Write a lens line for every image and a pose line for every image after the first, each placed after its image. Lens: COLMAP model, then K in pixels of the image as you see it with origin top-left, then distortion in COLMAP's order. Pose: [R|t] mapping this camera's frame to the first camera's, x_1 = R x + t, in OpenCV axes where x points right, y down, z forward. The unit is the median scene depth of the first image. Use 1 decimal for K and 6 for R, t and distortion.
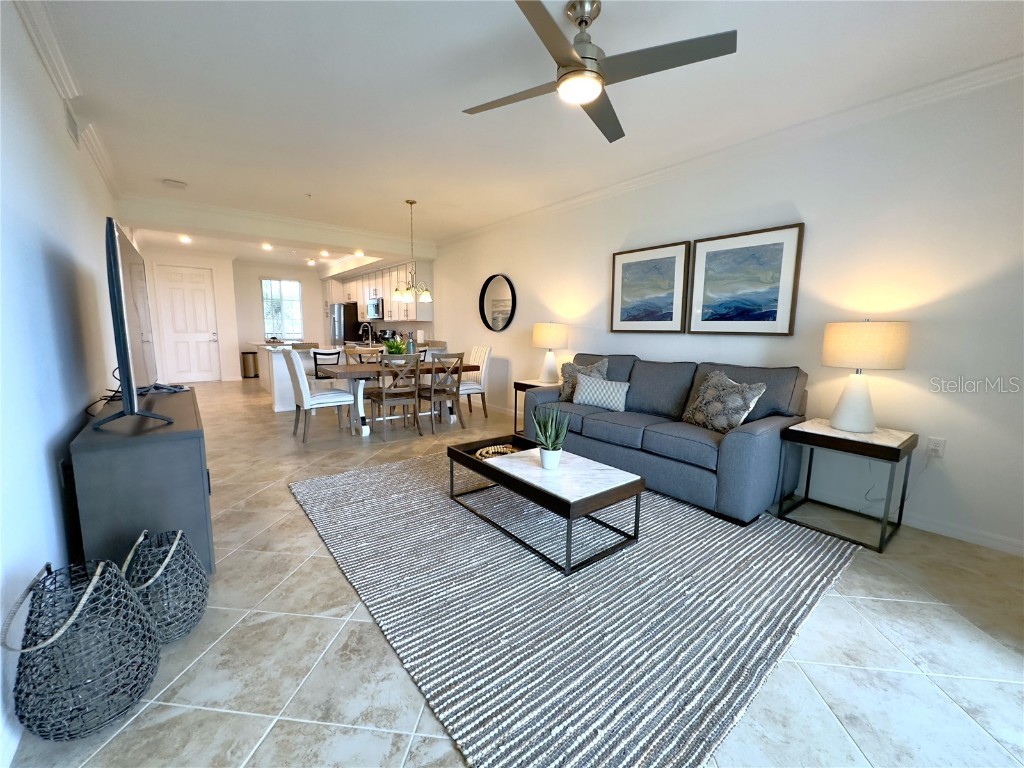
lens RADIAL K [[411.0, 0, 512.0], [0, 411.0, 384.0], [0, 0, 1]] dist [-0.004086, -0.000139]
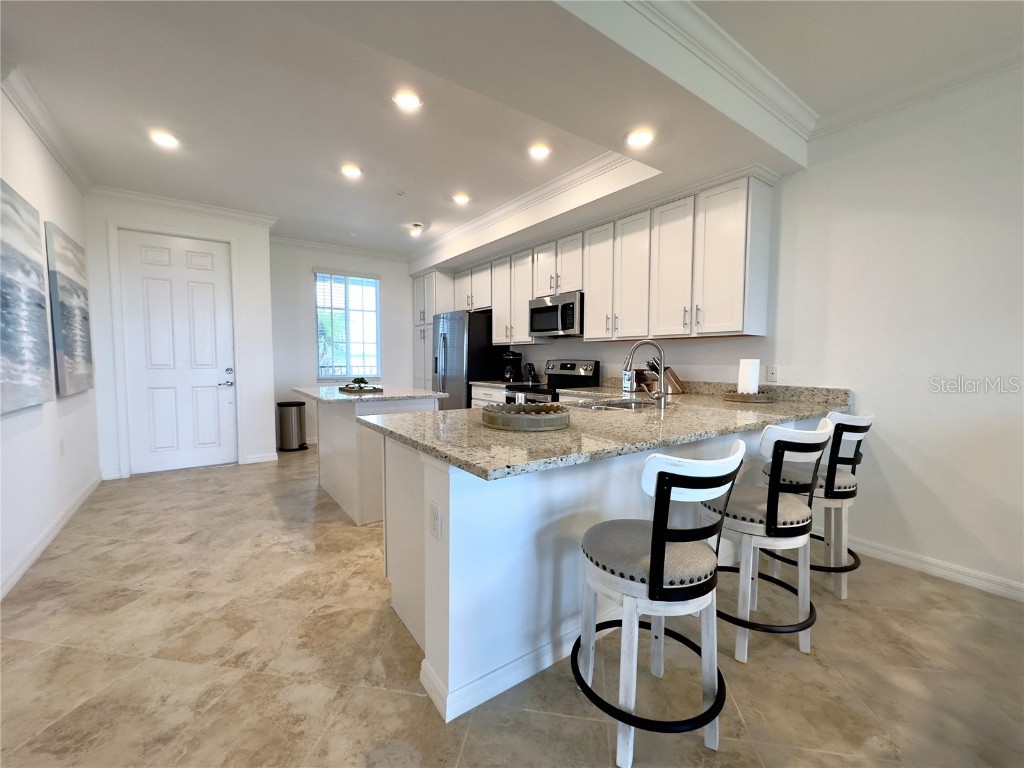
lens RADIAL K [[420.0, 0, 512.0], [0, 420.0, 384.0], [0, 0, 1]] dist [-0.001705, -0.000067]
pose [[0.998772, -0.007298, -0.048999, -0.844802], [0.003842, 0.997521, -0.070266, -0.163805], [0.049391, 0.069991, 0.996324, 1.208051]]
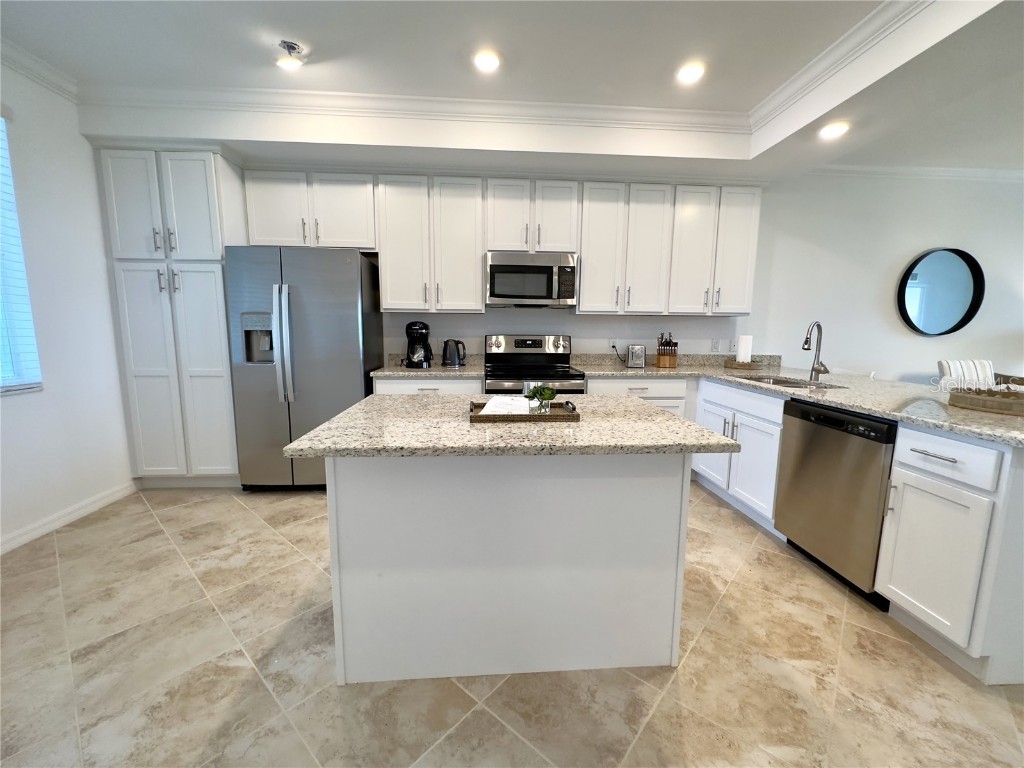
lens RADIAL K [[416.6, 0, 512.0], [0, 416.6, 384.0], [0, 0, 1]] dist [-0.003209, 0.000038]
pose [[0.572799, -0.119010, 0.811011, -1.507810], [0.106579, 0.991818, 0.070268, -0.266599], [-0.812738, 0.046187, 0.580796, 1.824131]]
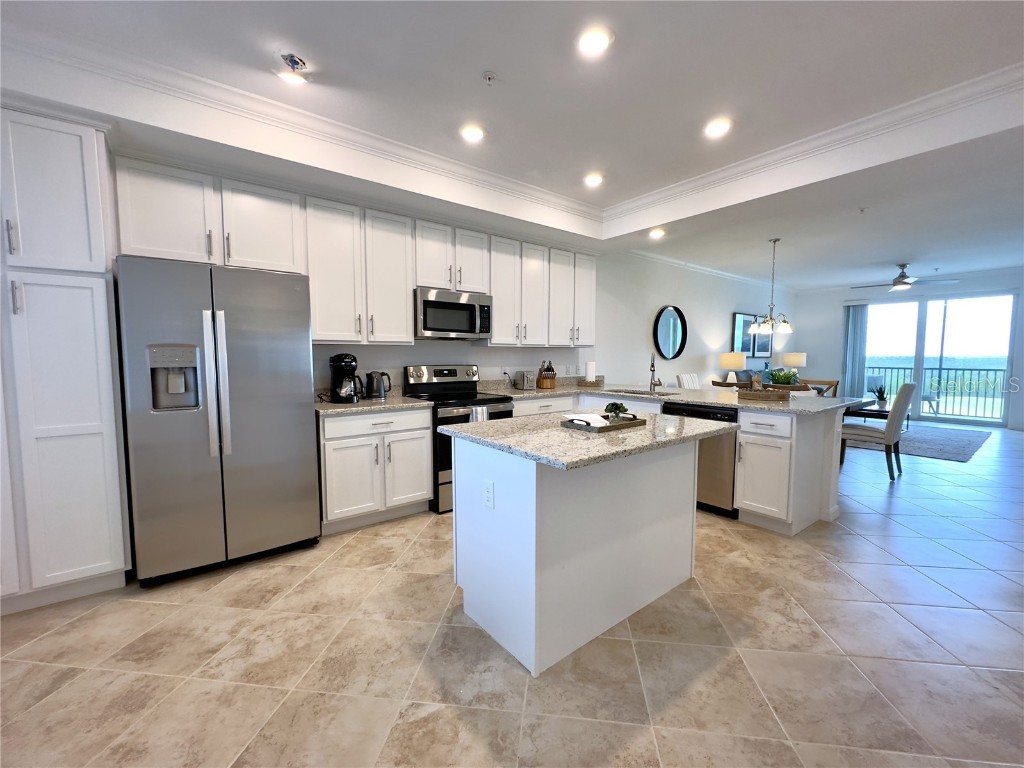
lens RADIAL K [[420.0, 0, 512.0], [0, 420.0, 384.0], [0, 0, 1]] dist [-0.001705, -0.000067]
pose [[0.017122, -0.085015, 0.996233, -1.716657], [0.130493, 0.988046, 0.082073, -0.320448], [-0.991301, 0.128596, 0.028011, 2.134776]]
